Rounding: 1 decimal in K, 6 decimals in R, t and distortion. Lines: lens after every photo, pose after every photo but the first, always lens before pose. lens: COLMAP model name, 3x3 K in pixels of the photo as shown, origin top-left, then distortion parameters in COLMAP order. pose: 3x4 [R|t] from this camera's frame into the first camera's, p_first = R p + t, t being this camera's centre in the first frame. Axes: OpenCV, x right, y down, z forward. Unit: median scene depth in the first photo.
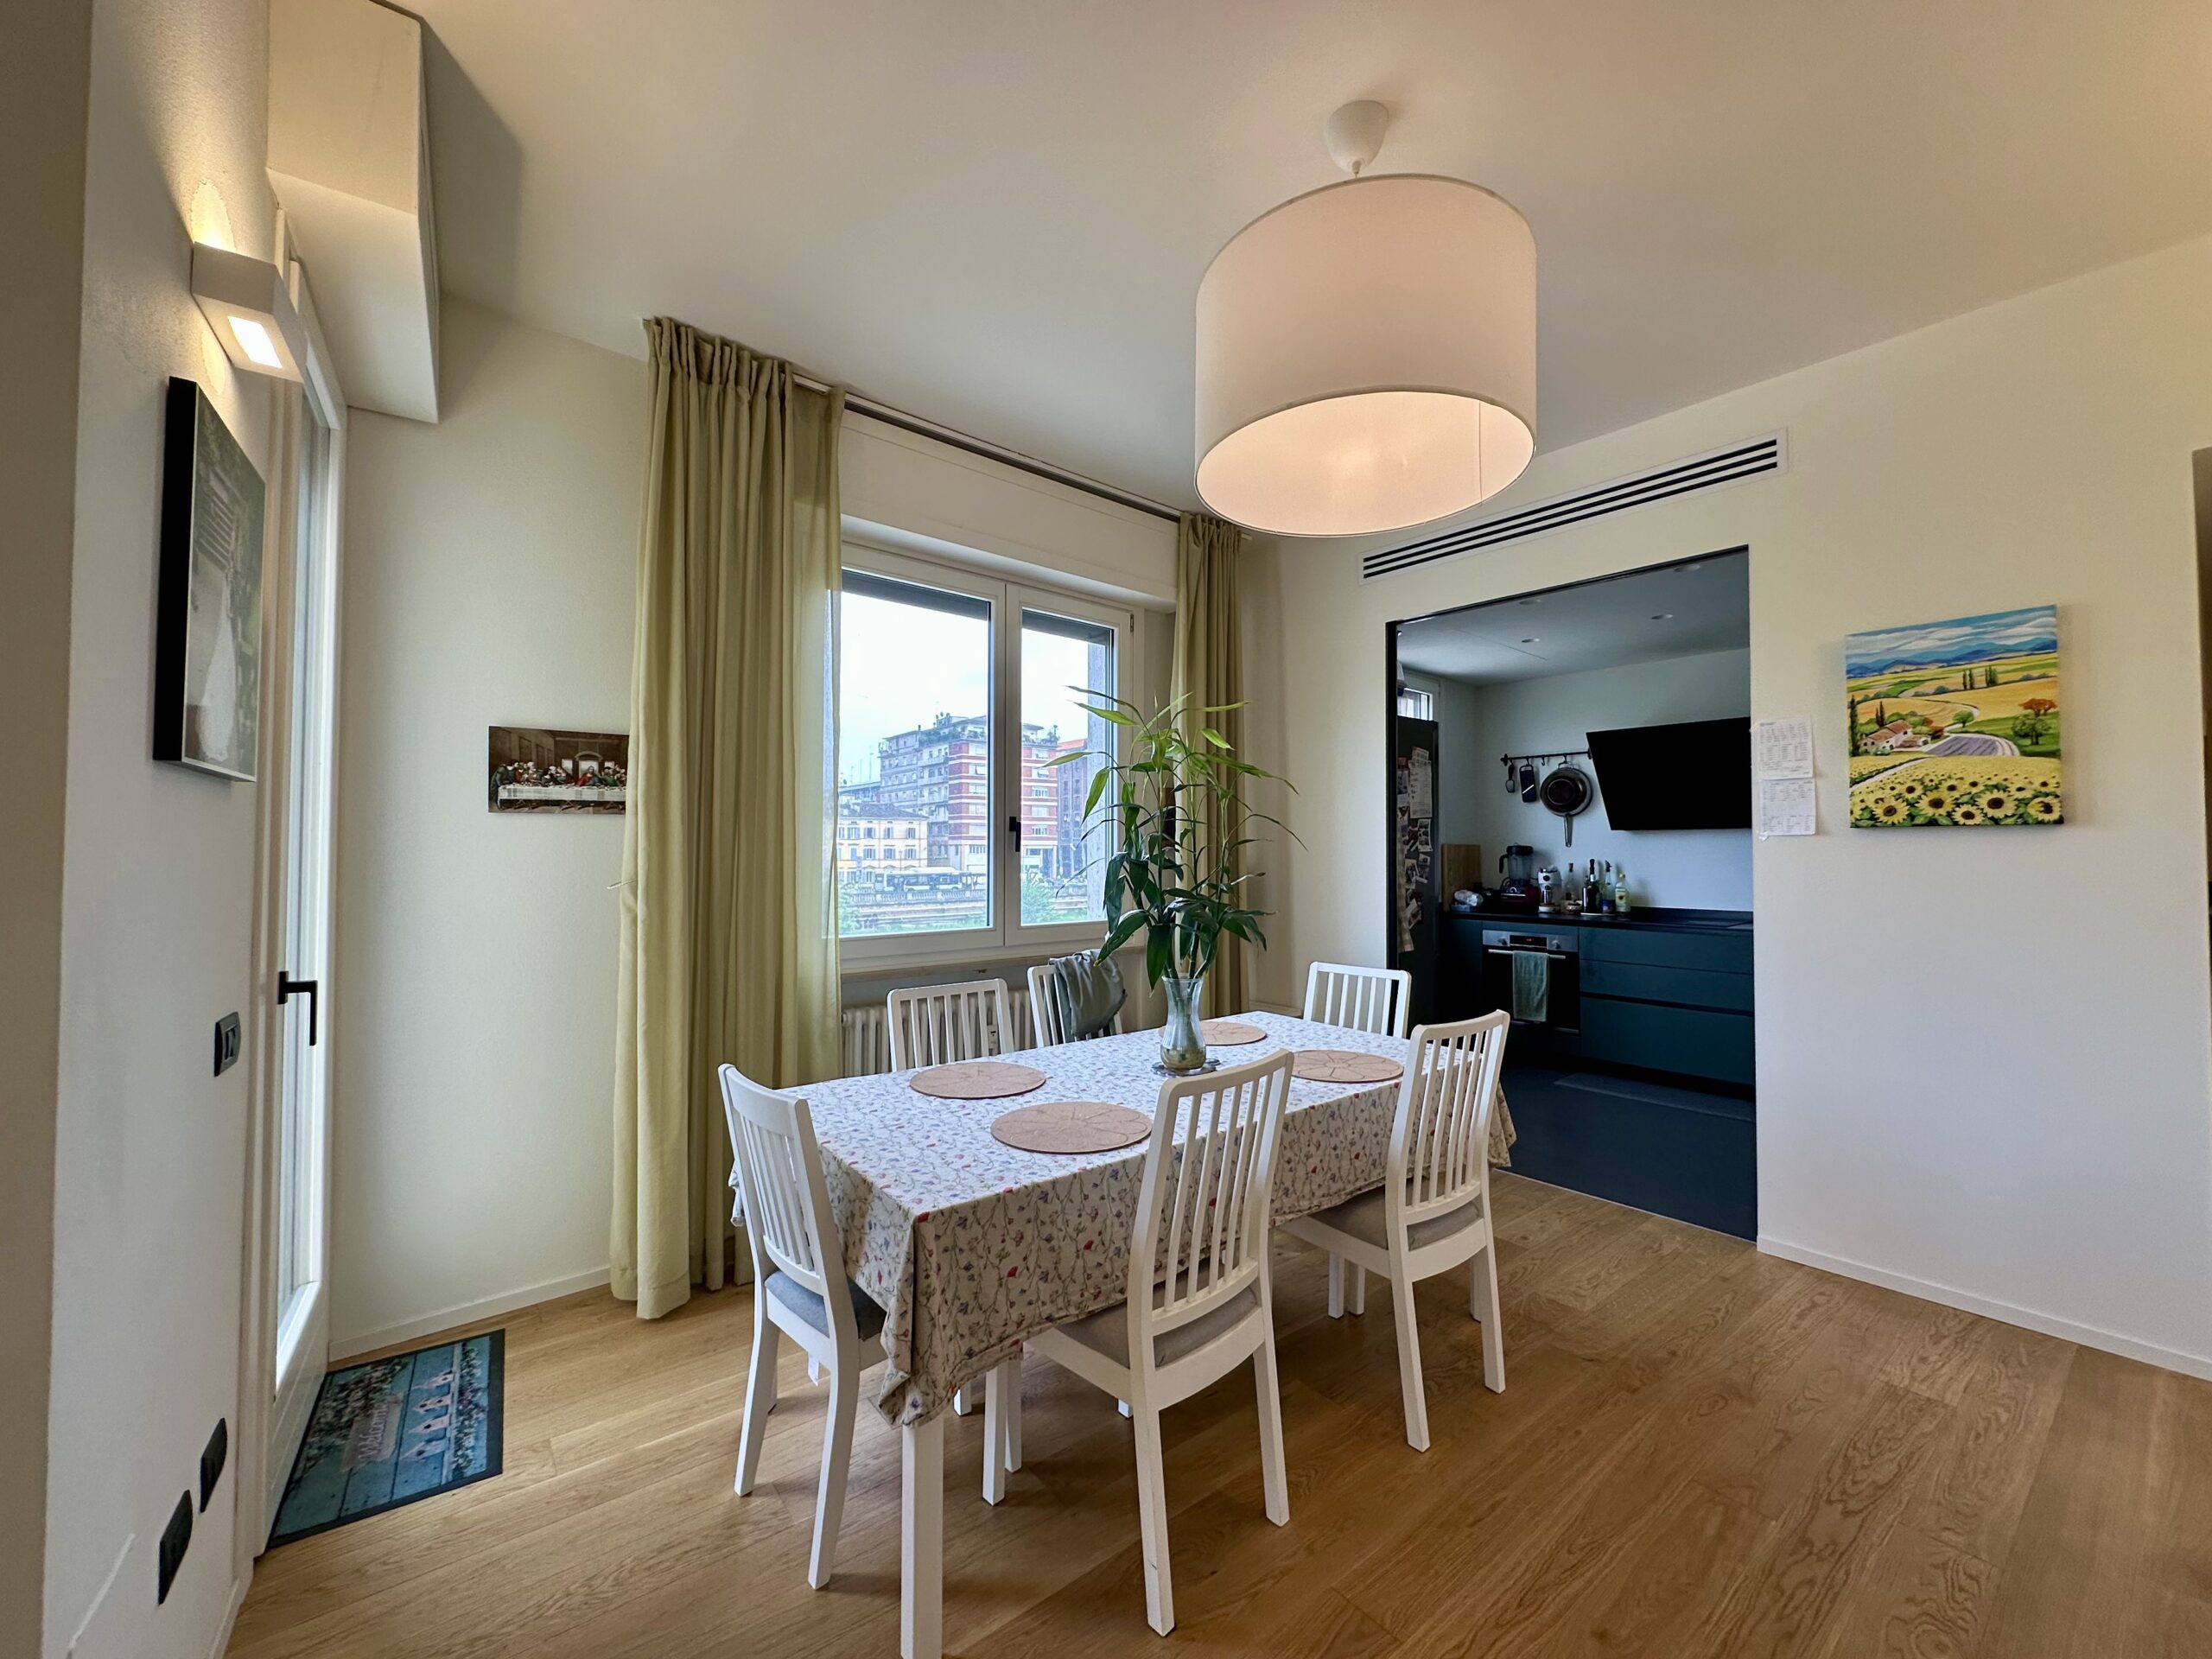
lens RADIAL K [[878.2, 0, 1100.9], [0, 878.2, 831.5], [0, 0, 1]] dist [-0.006321, 0.000098]
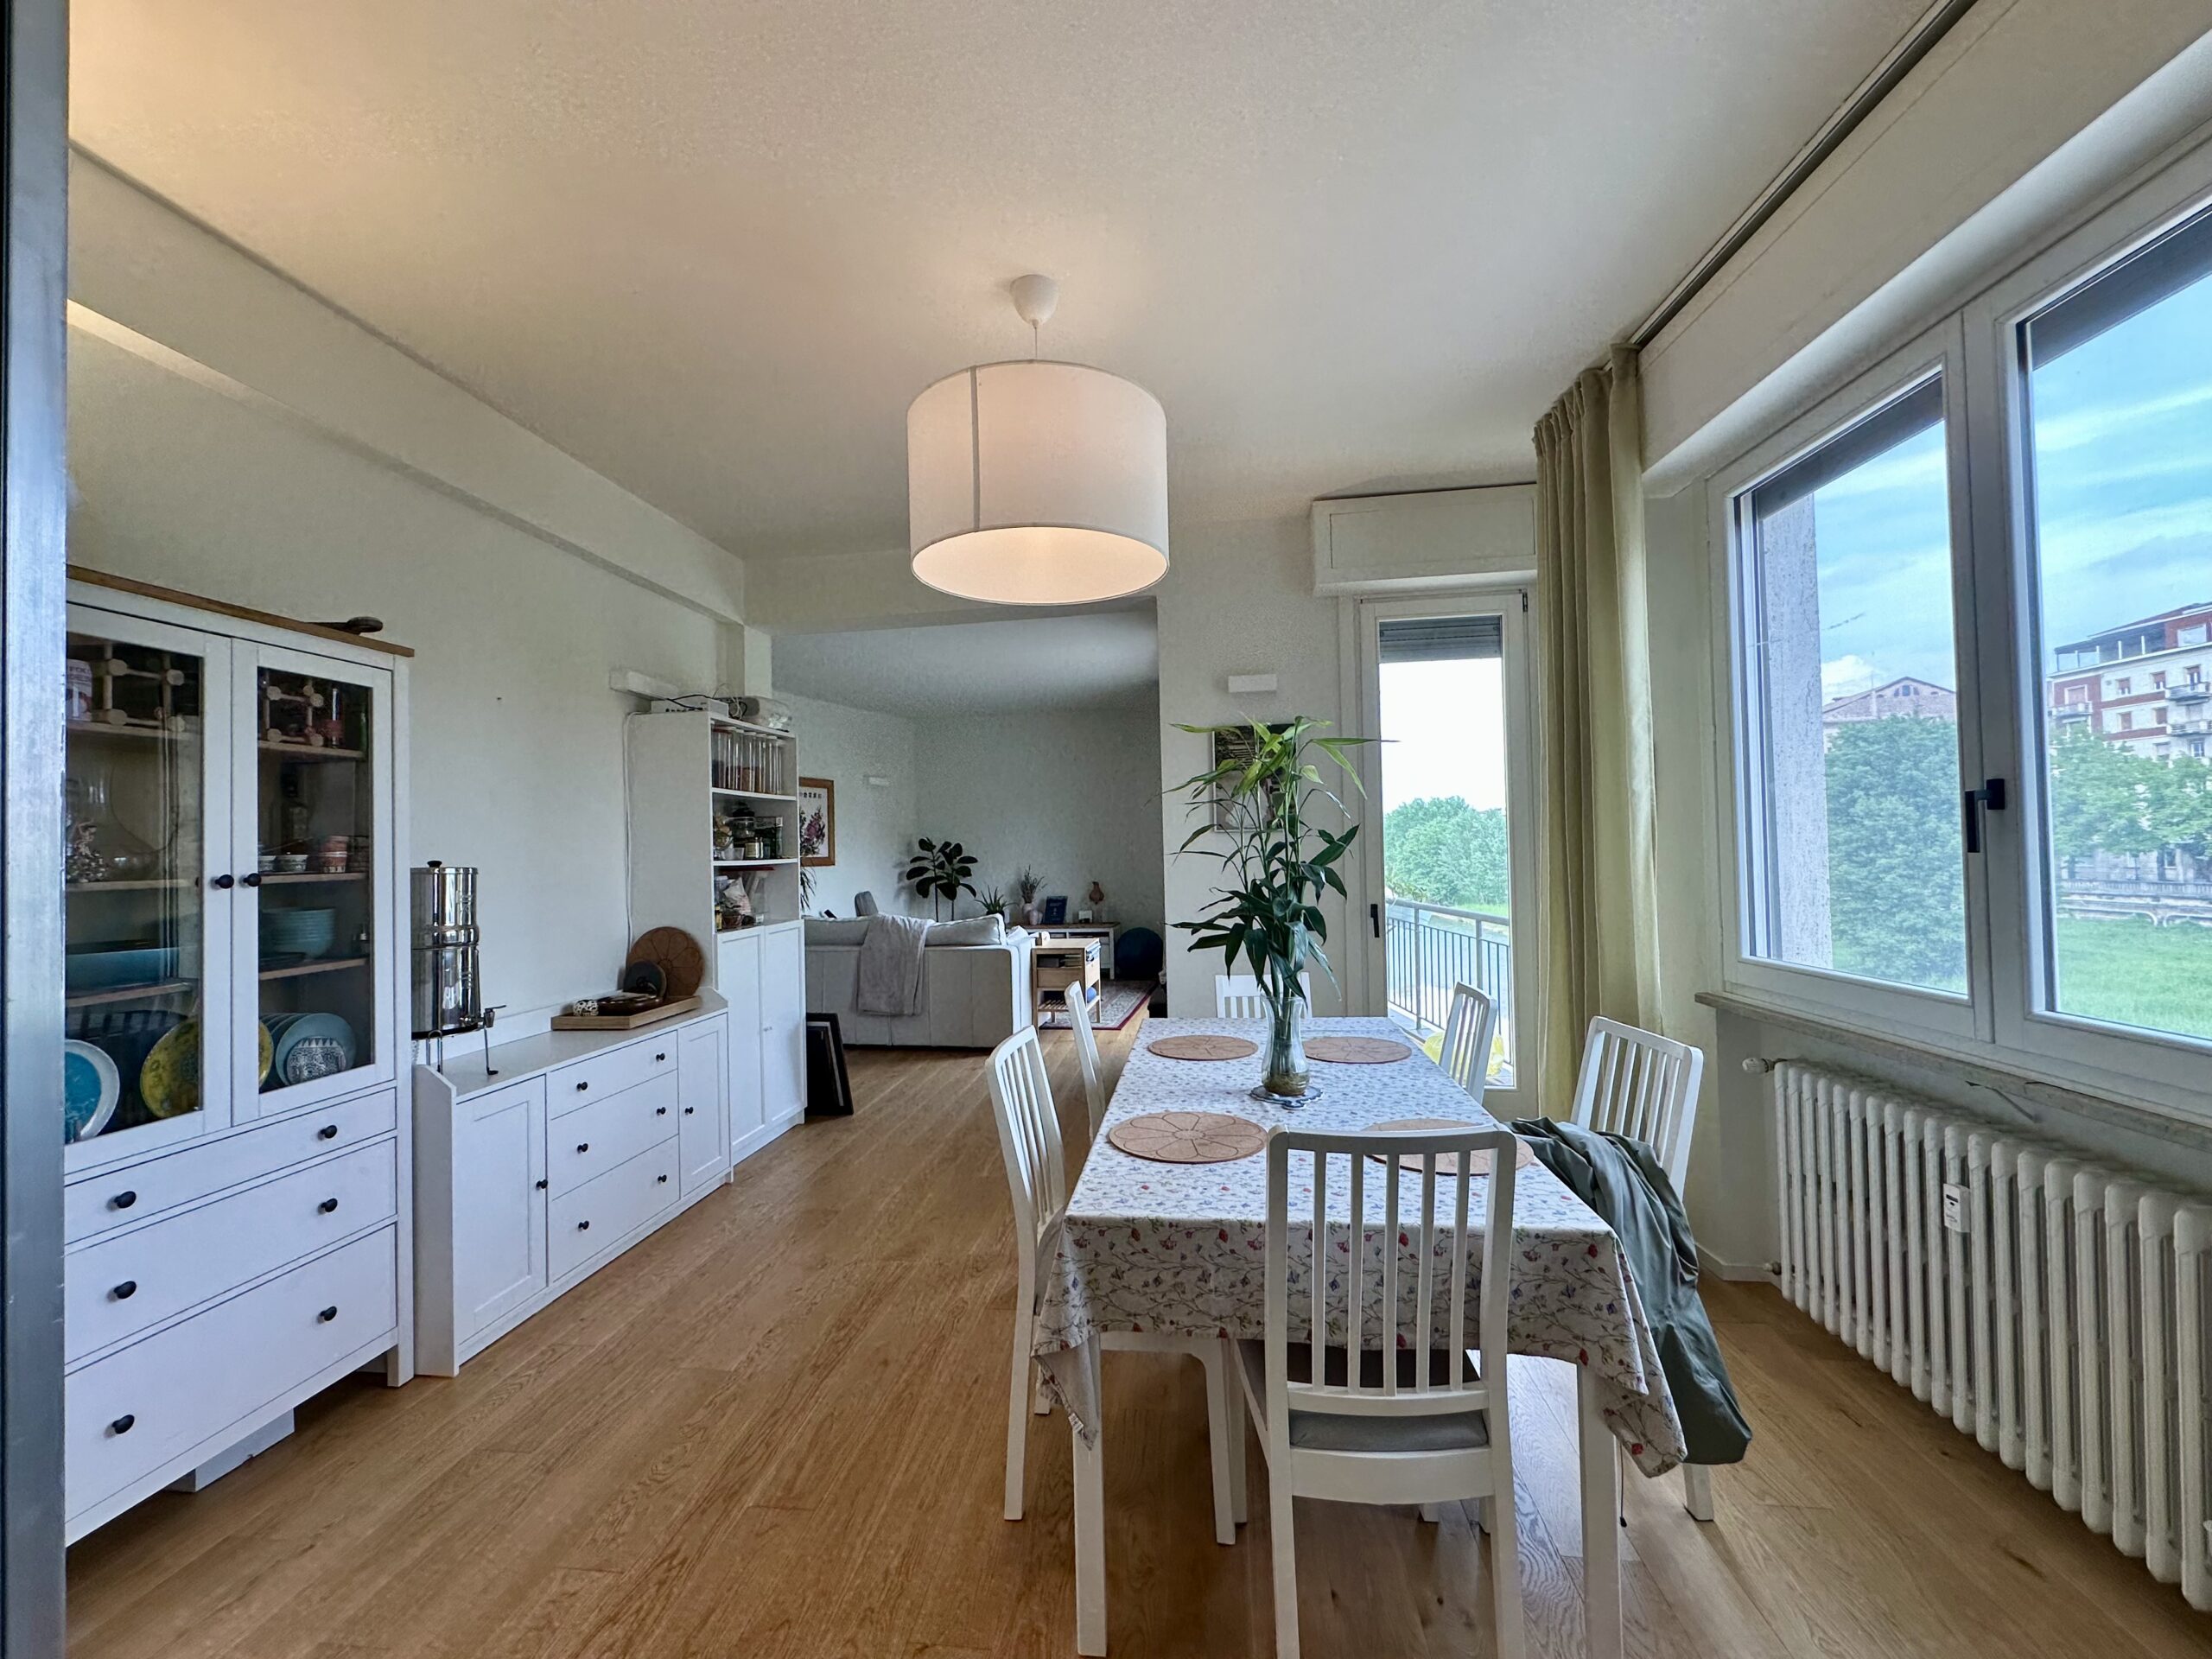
lens RADIAL K [[880.9, 0, 1109.7], [0, 880.9, 827.0], [0, 0, 1]] dist [-0.002234, 0.000562]
pose [[-0.693573, -0.004217, -0.720374, 0.382487], [0.036508, 0.998492, -0.040995, 0.007420], [0.719460, -0.054733, -0.692374, 0.647766]]
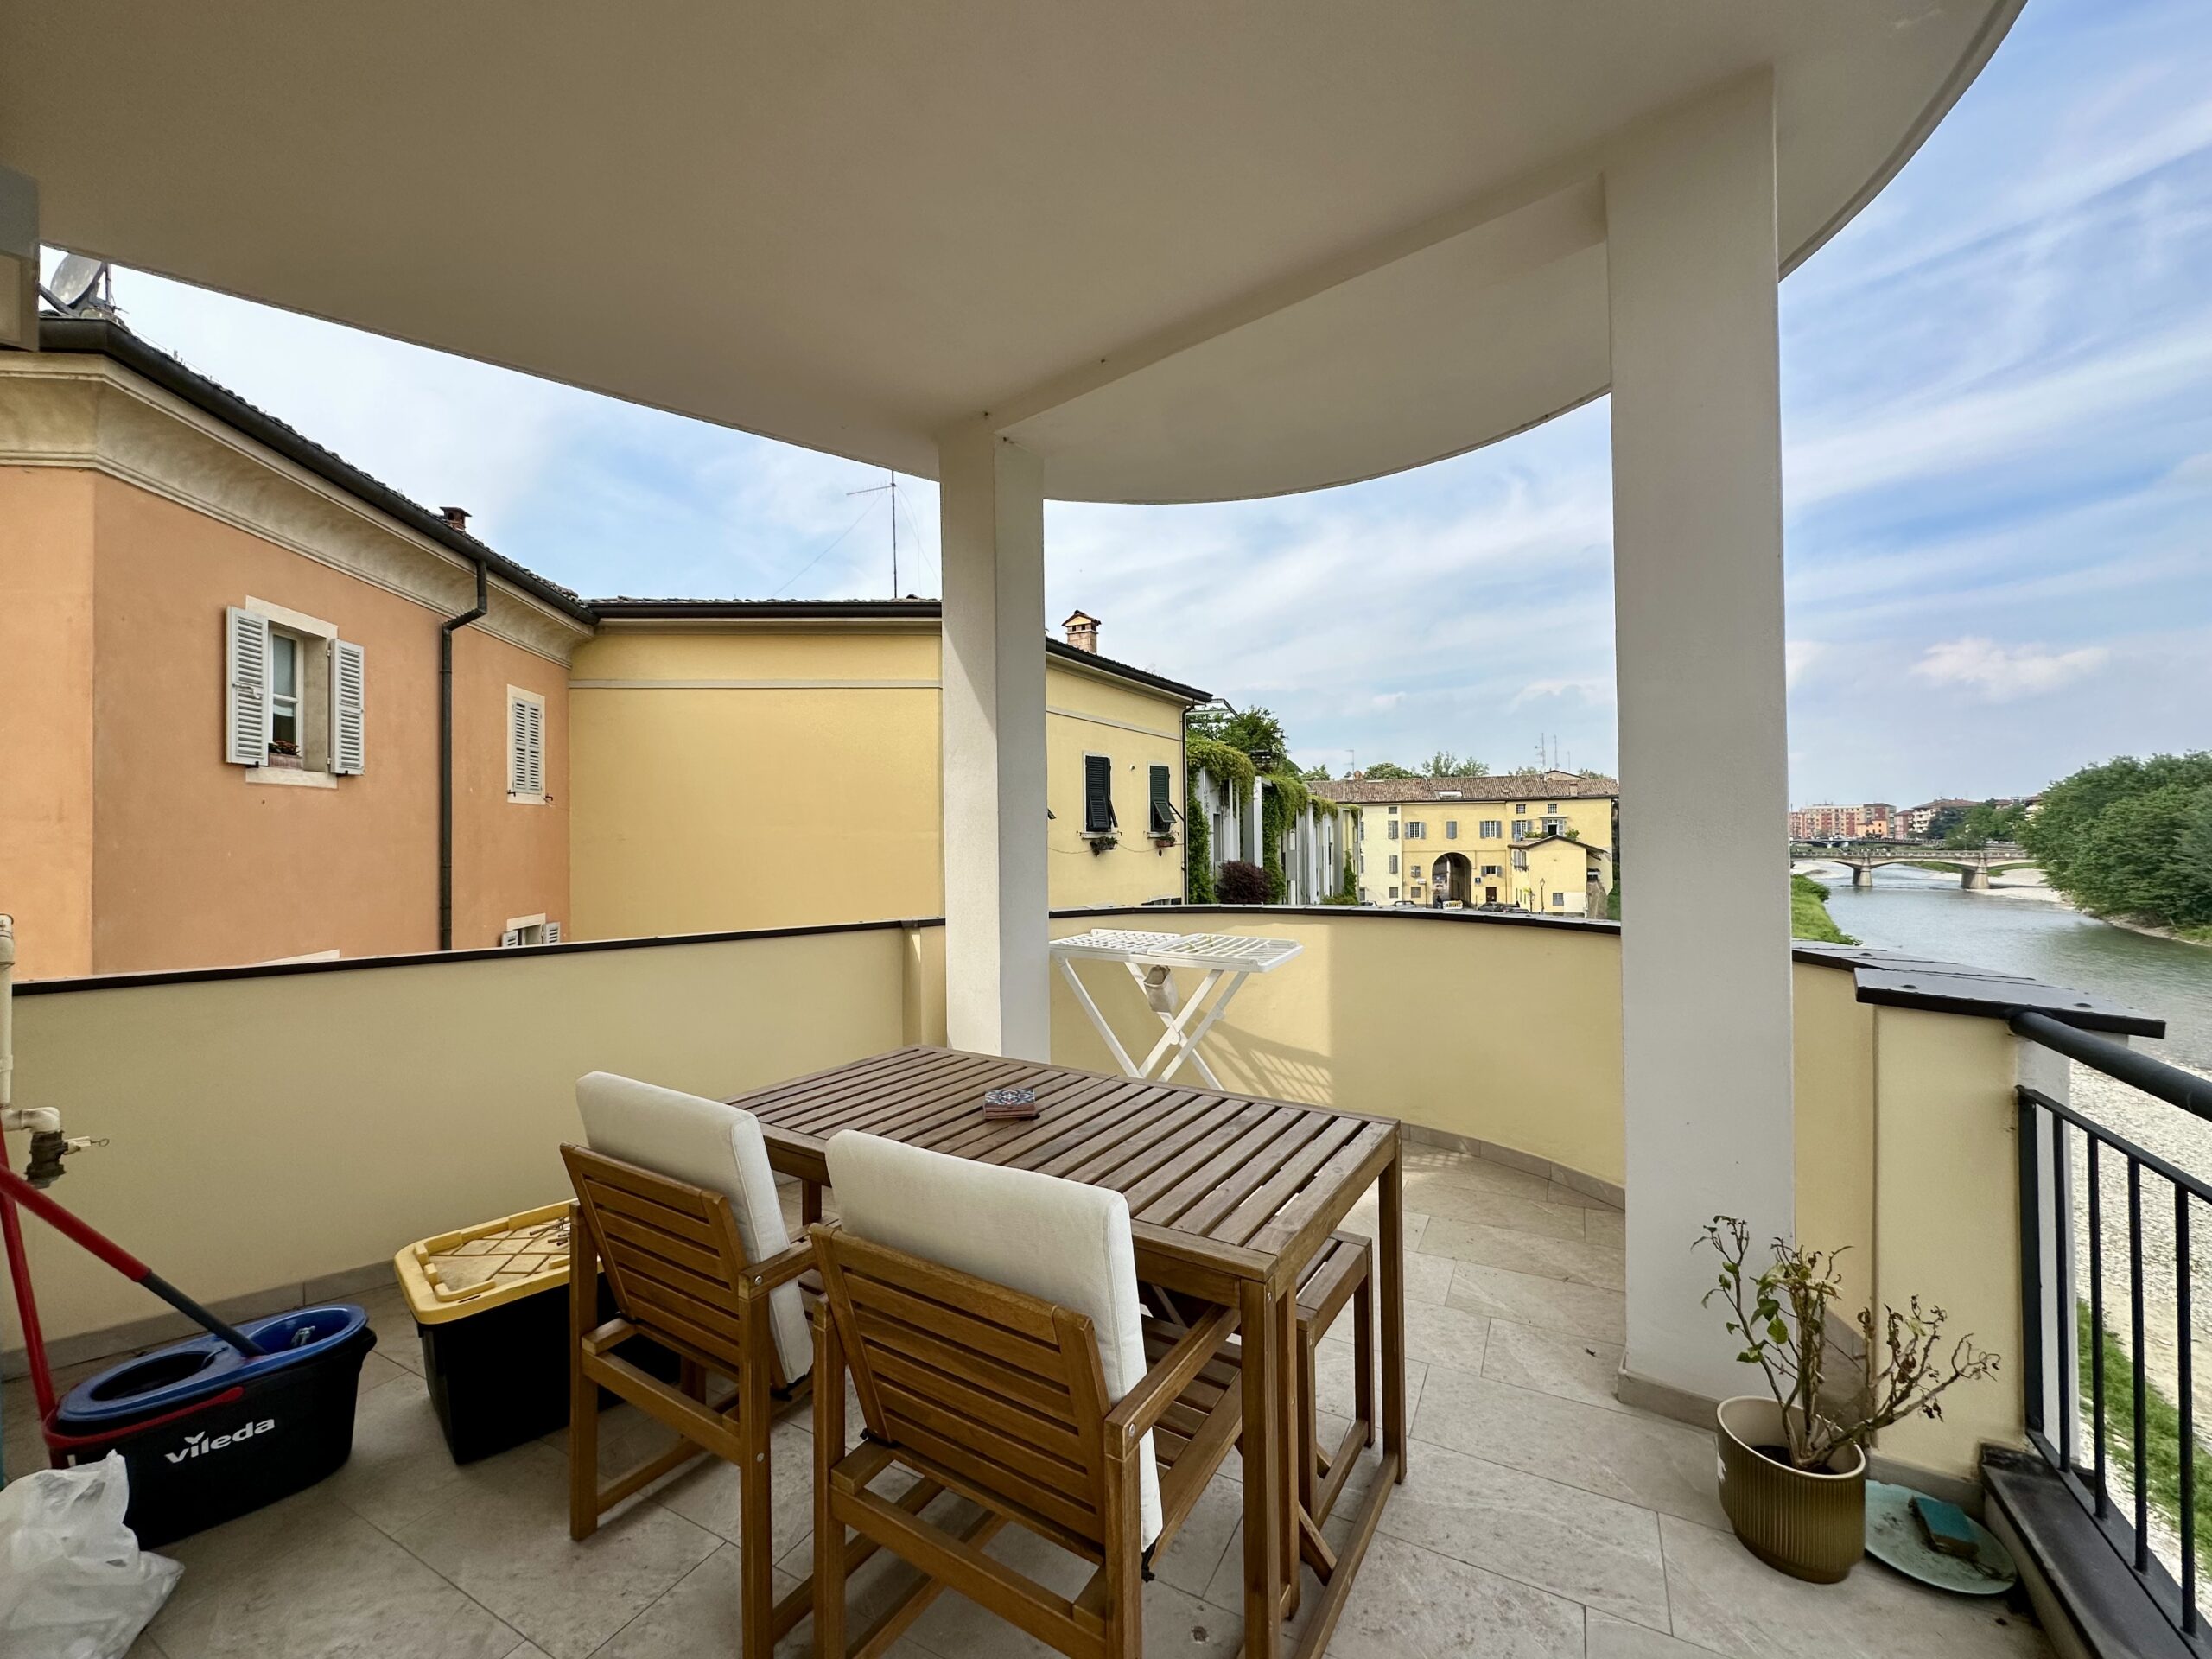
lens RADIAL K [[882.8, 0, 1107.1], [0, 882.8, 829.2], [0, 0, 1]] dist [-0.001914, 0.000341]
pose [[-0.956271, 0.008405, -0.292362, -0.997511], [0.018632, 0.999307, -0.032214, -0.000546], [0.291889, -0.036253, -0.955765, -0.399820]]
